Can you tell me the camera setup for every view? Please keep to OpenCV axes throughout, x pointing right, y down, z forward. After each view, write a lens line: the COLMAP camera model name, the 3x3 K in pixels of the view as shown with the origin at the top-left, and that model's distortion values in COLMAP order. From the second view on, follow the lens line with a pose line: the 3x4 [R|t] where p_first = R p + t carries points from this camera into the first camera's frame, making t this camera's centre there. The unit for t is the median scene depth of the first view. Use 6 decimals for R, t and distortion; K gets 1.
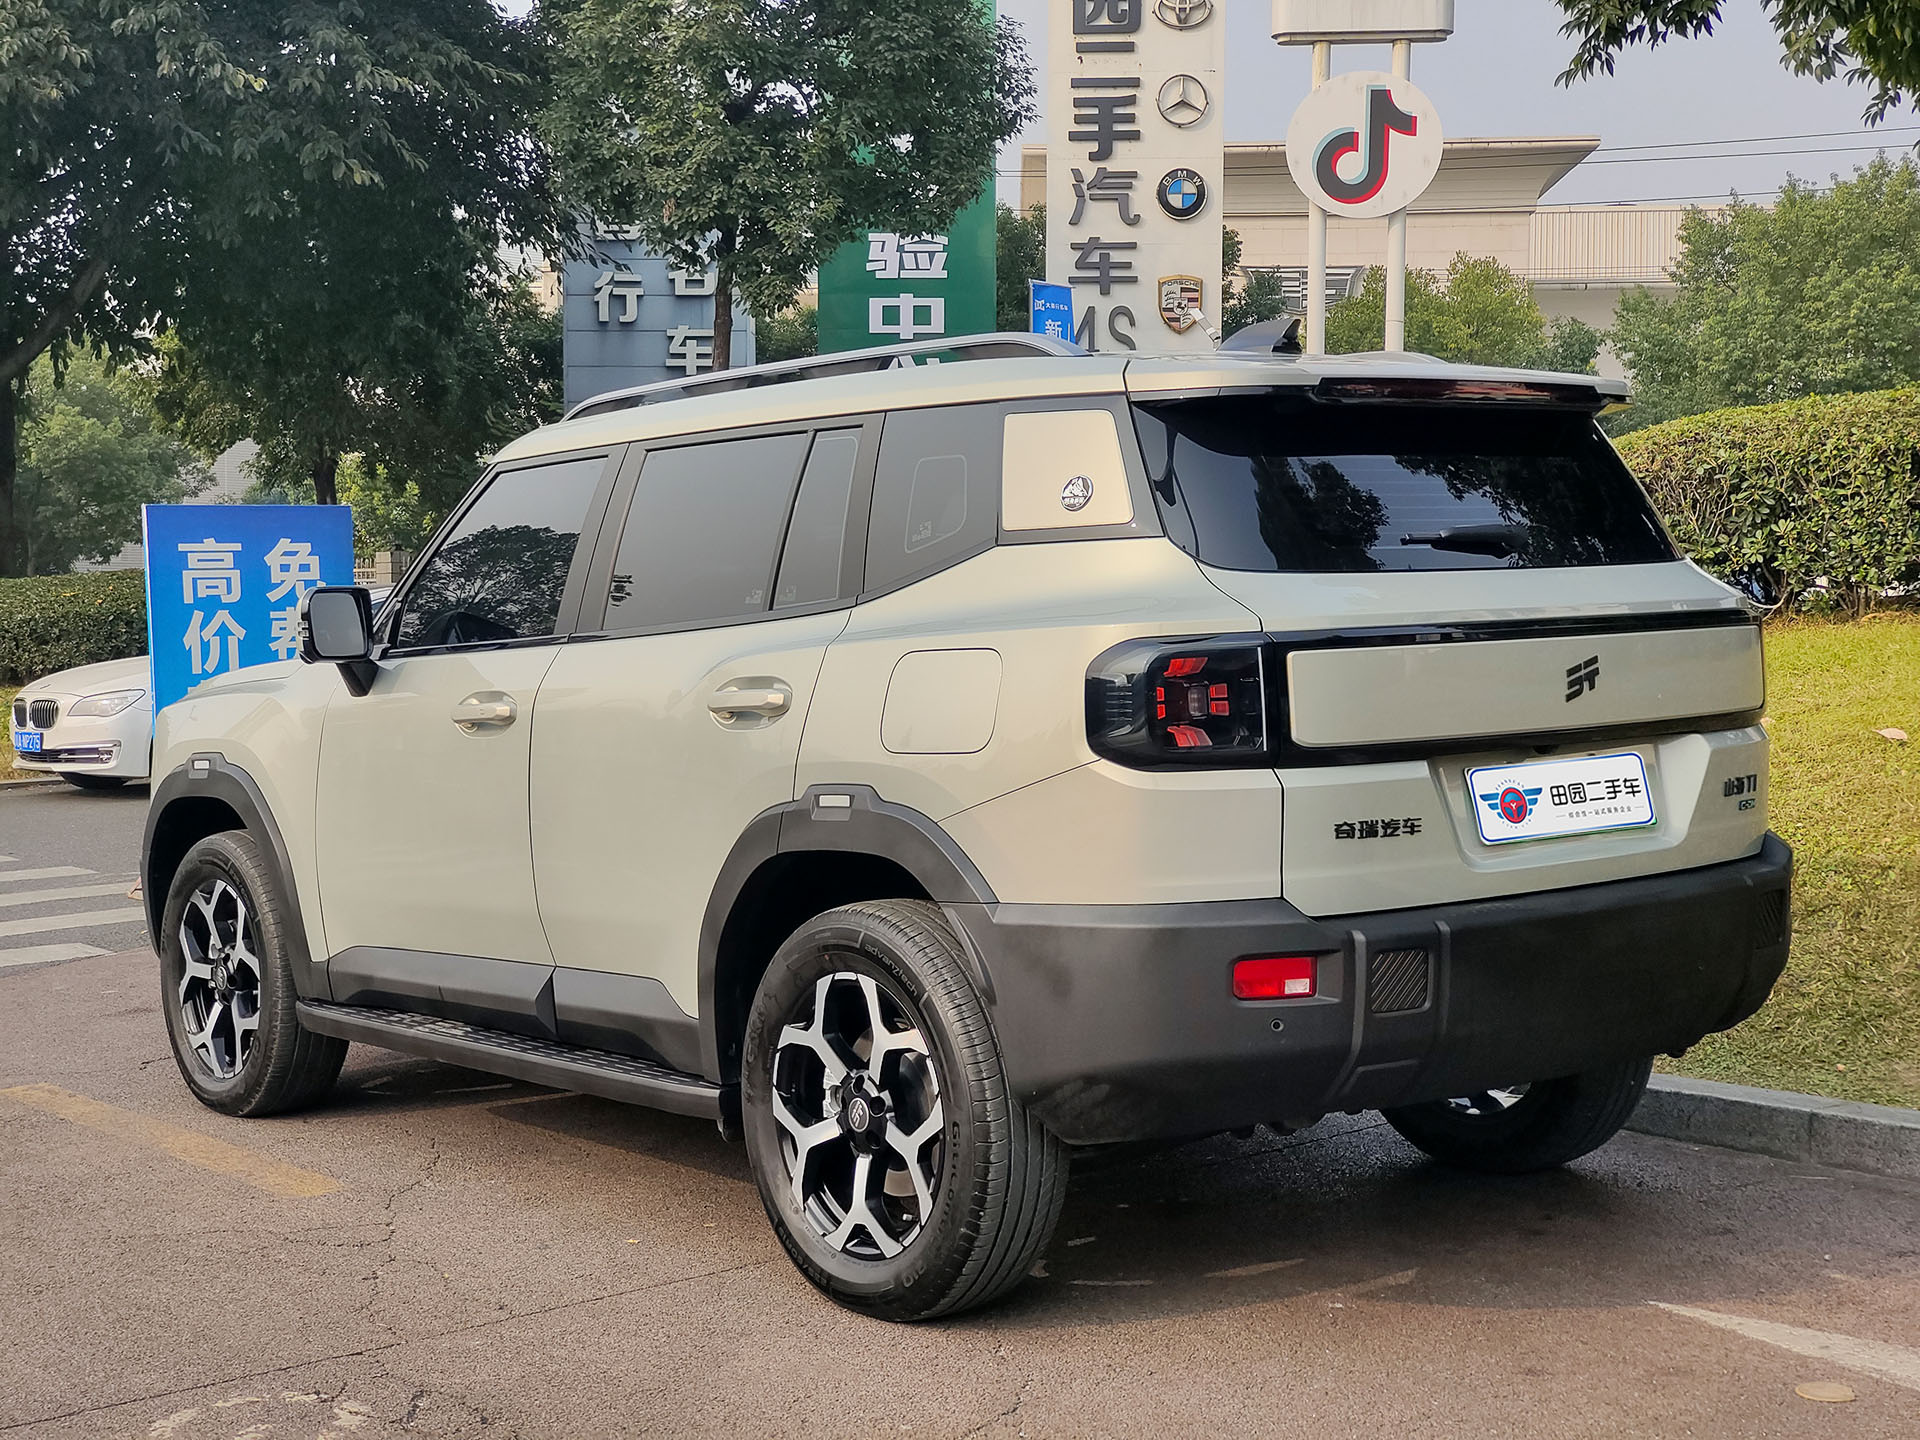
lens RADIAL K [[2573.2, 0, 956.0], [0, 2573.2, 723.6], [0, 0, 1]] dist [0.113377, 0.000000]
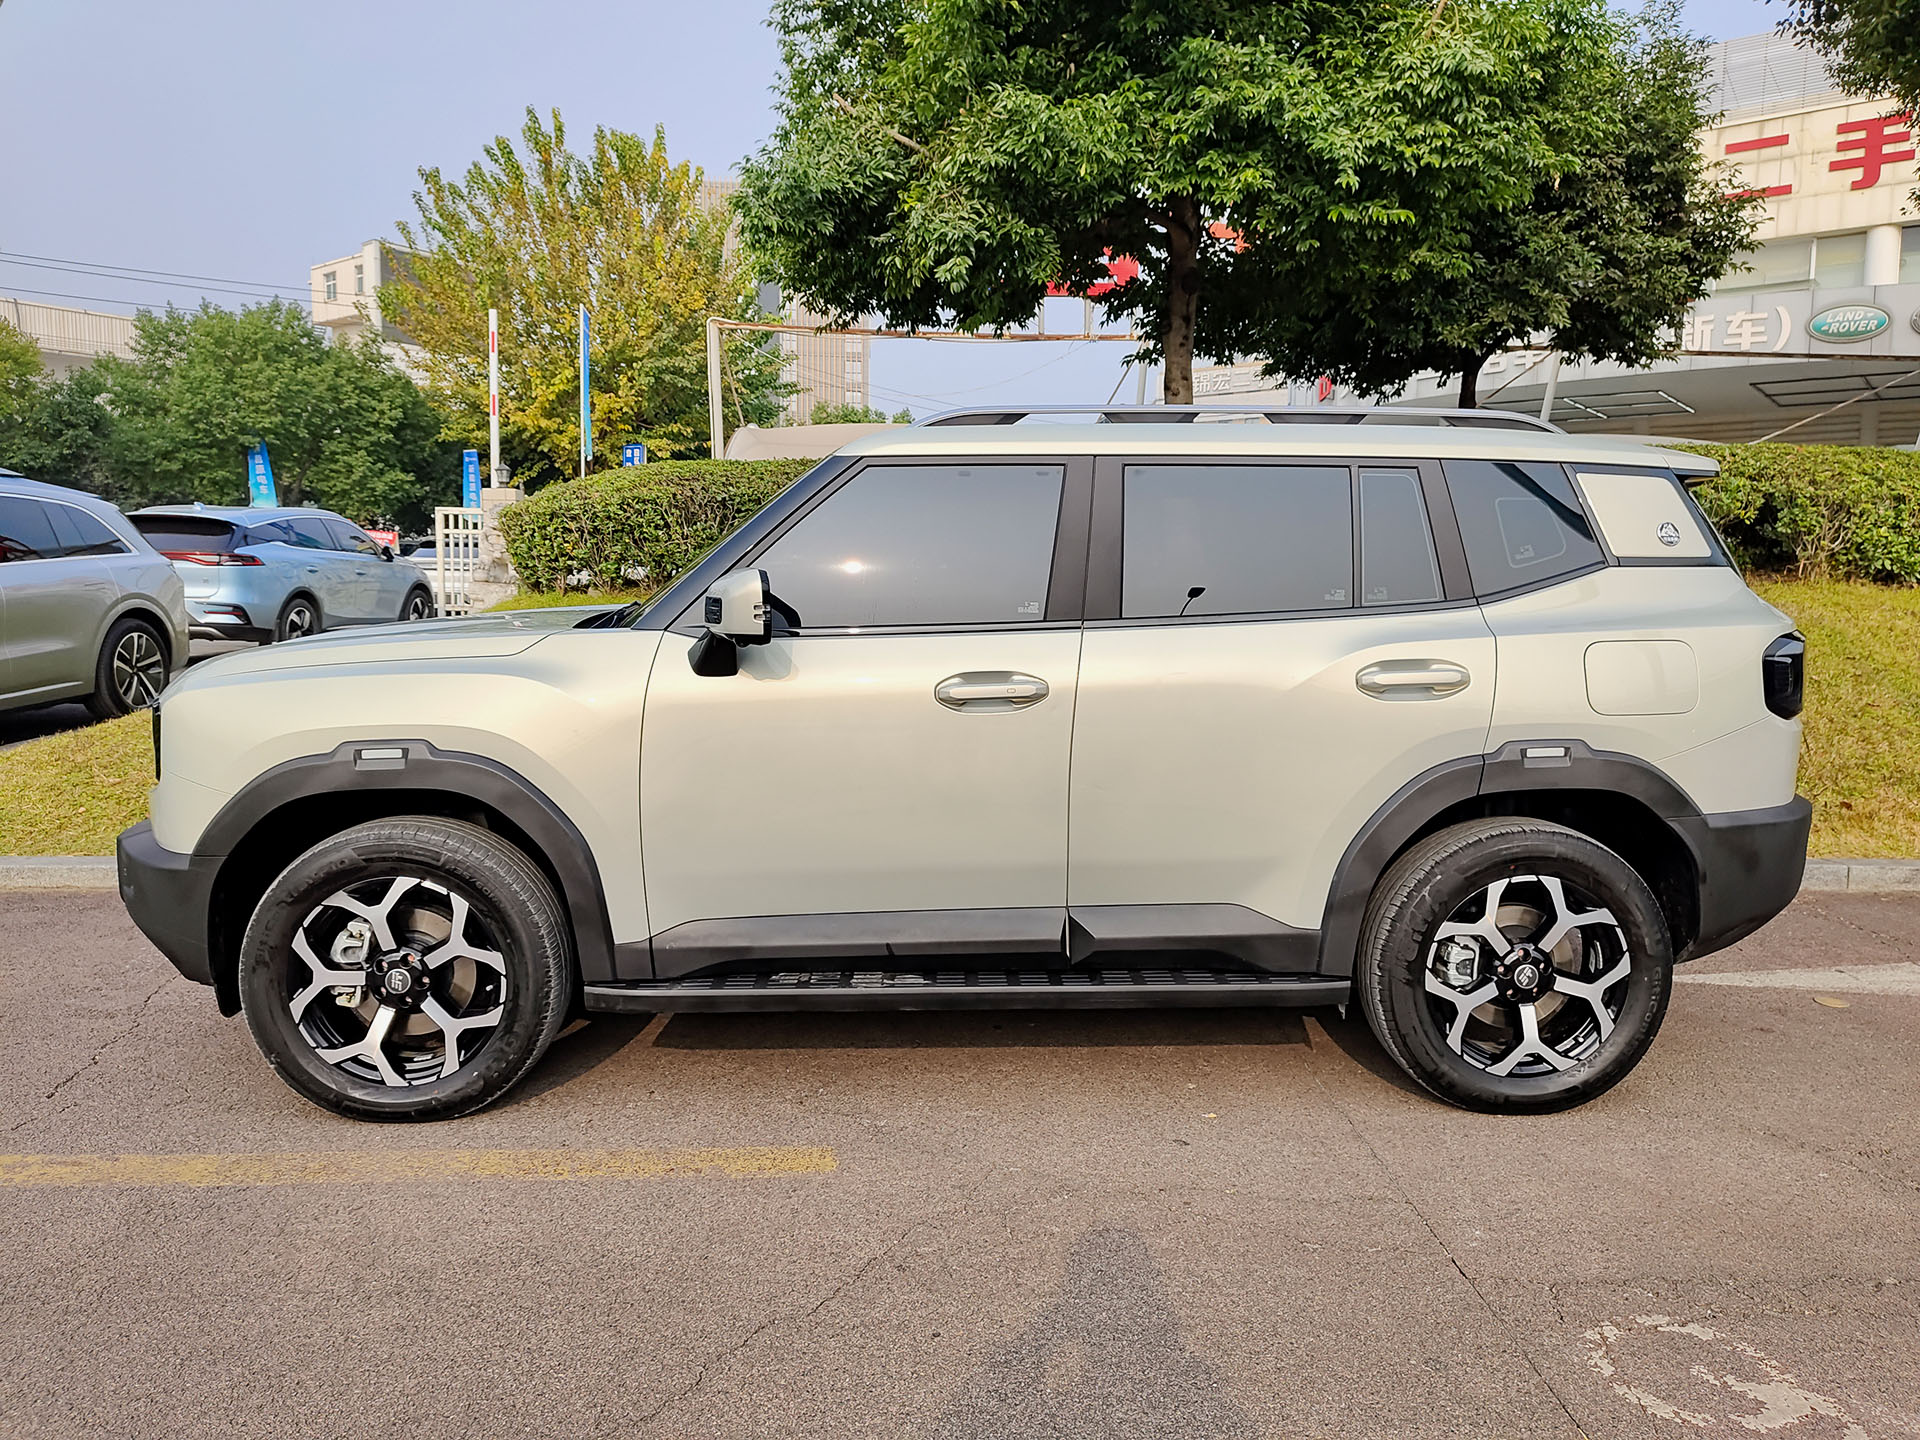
lens RADIAL K [[1343.9, 0, 964.2], [0, 1343.9, 711.2], [0, 0, 1]] dist [0.021532, -0.023761]
pose [[0.605676, -0.062931, 0.793219, -0.370598], [0.010174, 0.997399, 0.071361, -0.021122], [-0.795646, -0.035152, 0.604741, 0.381851]]
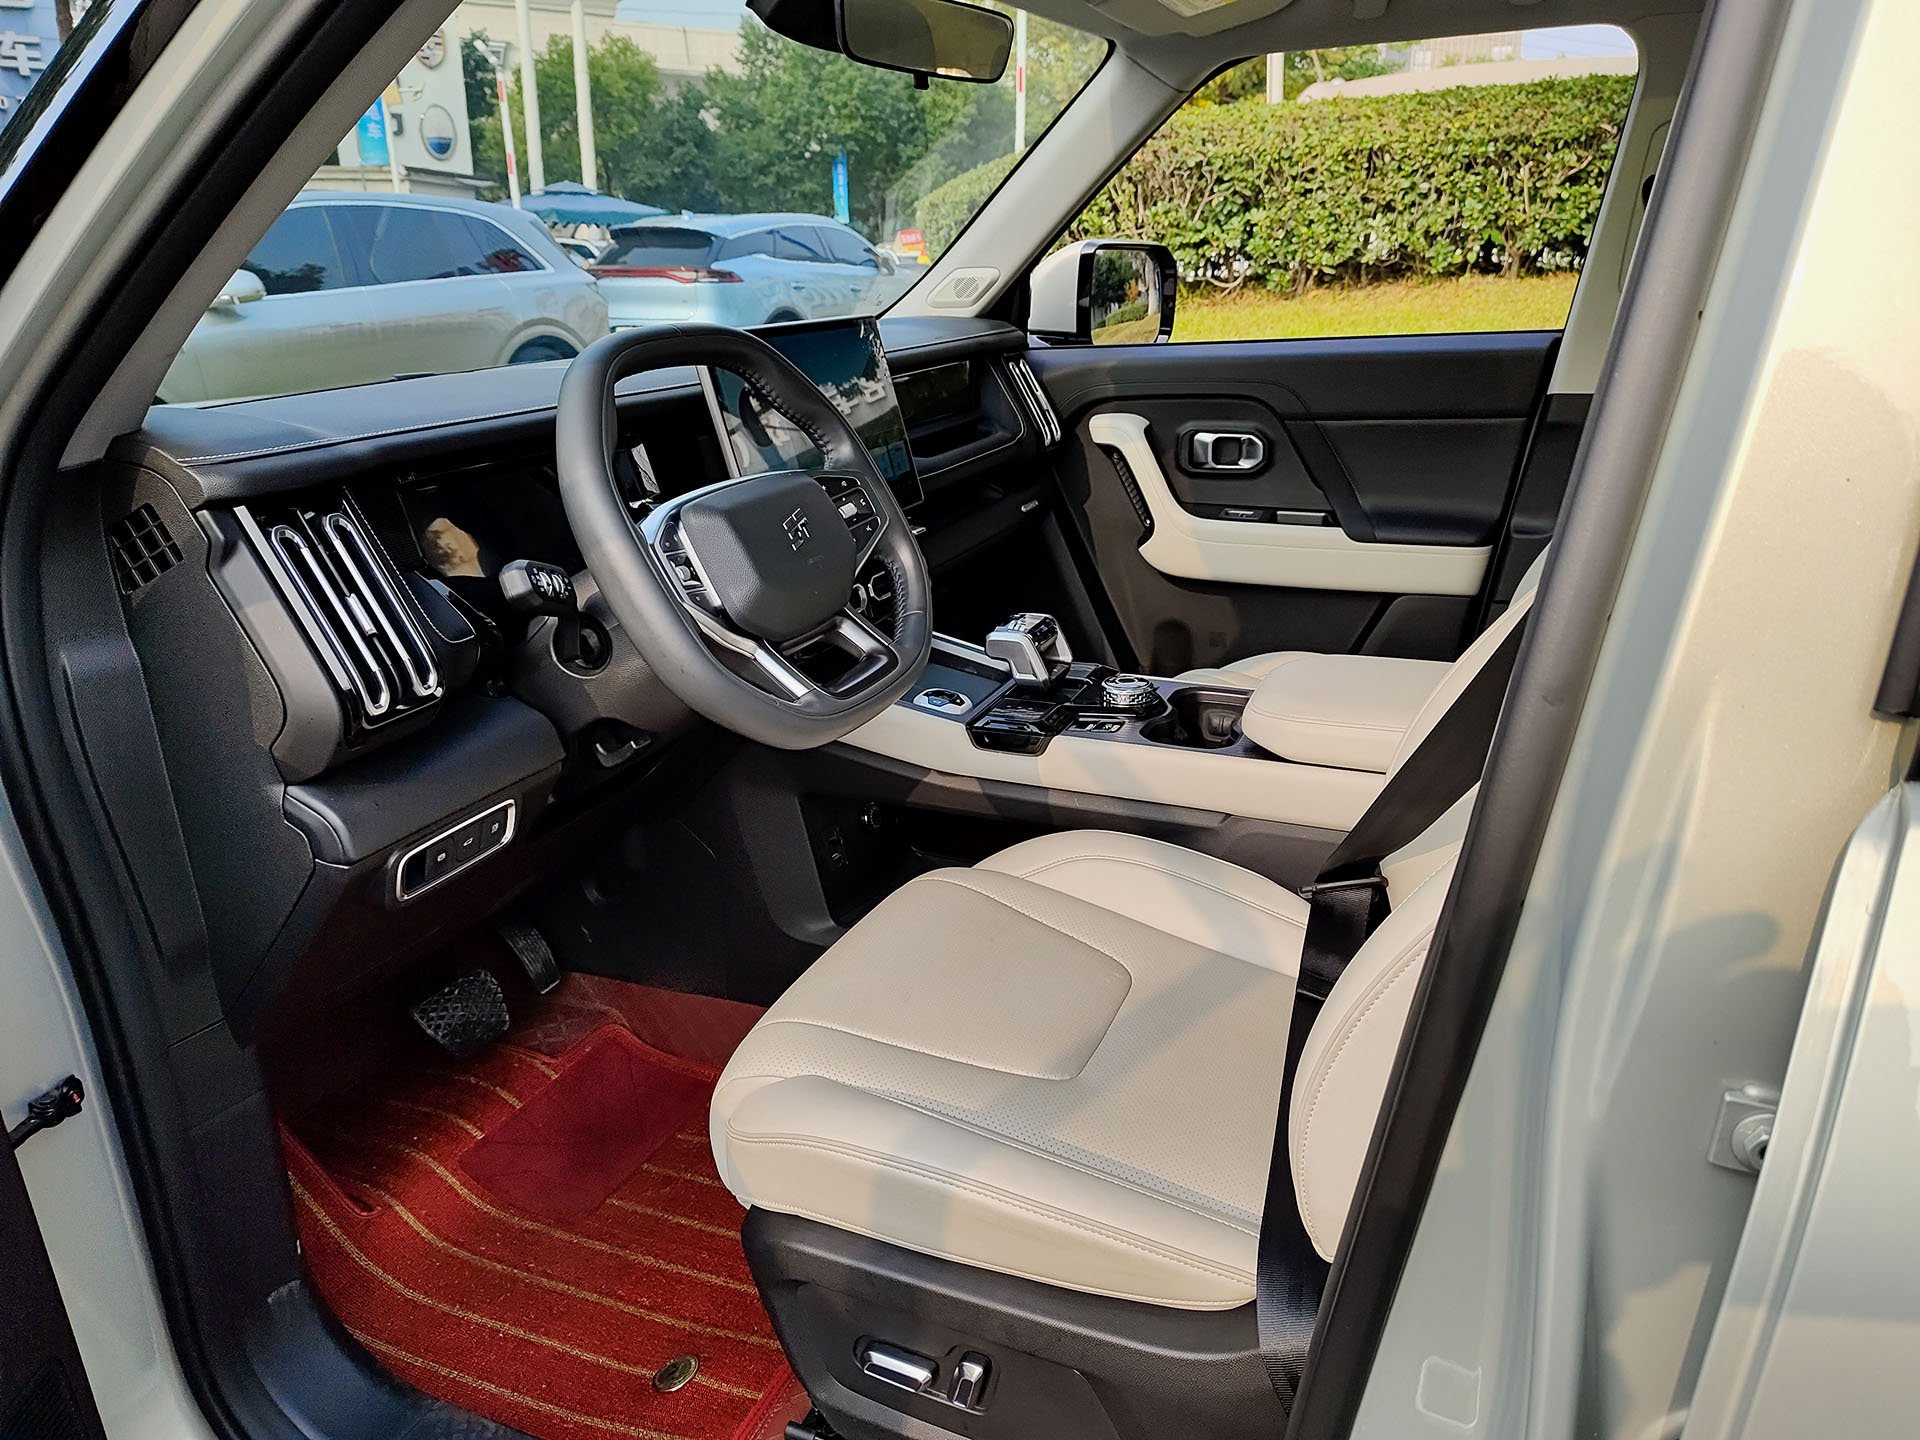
lens RADIAL K [[1343.9, 0, 979.0], [0, 1343.9, 712.4], [0, 0, 1]] dist [0.021532, -0.023761]
pose [[0.879763, -0.142240, 0.453635, -0.124094], [0.016128, 0.962573, 0.270542, -0.028888], [-0.475138, -0.230697, 0.849130, 0.546903]]
